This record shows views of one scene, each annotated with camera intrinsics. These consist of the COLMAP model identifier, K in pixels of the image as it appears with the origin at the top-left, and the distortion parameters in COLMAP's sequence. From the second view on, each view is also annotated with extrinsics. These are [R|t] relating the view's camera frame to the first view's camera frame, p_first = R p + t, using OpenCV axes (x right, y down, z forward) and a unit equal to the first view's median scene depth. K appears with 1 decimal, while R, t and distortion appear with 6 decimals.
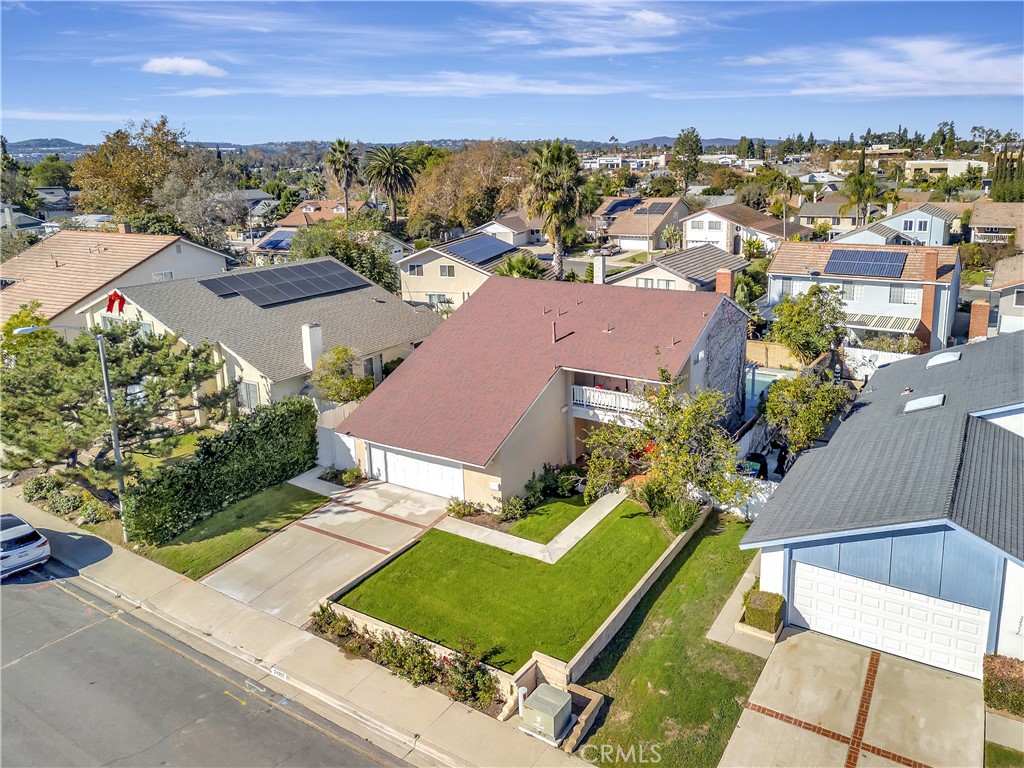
lens RADIAL K [[764.8, 0, 531.3], [0, 764.8, 332.5], [0, 0, 1]] dist [0.055568, -0.034533]
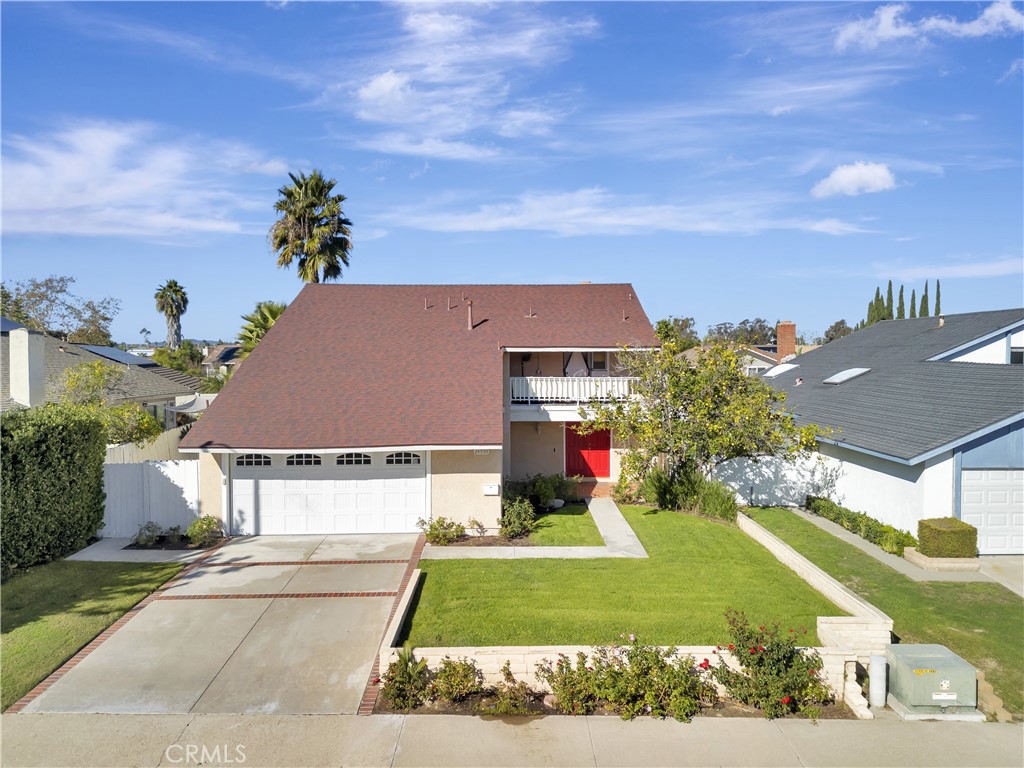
lens RADIAL K [[751.9, 0, 499.7], [0, 751.9, 392.4], [0, 0, 1]] dist [0.047668, -0.029421]
pose [[0.839702, 0.001664, 0.543045, -0.367199], [0.106358, 0.980125, -0.167463, 0.211034], [-0.532530, 0.198376, 0.822836, 0.405180]]
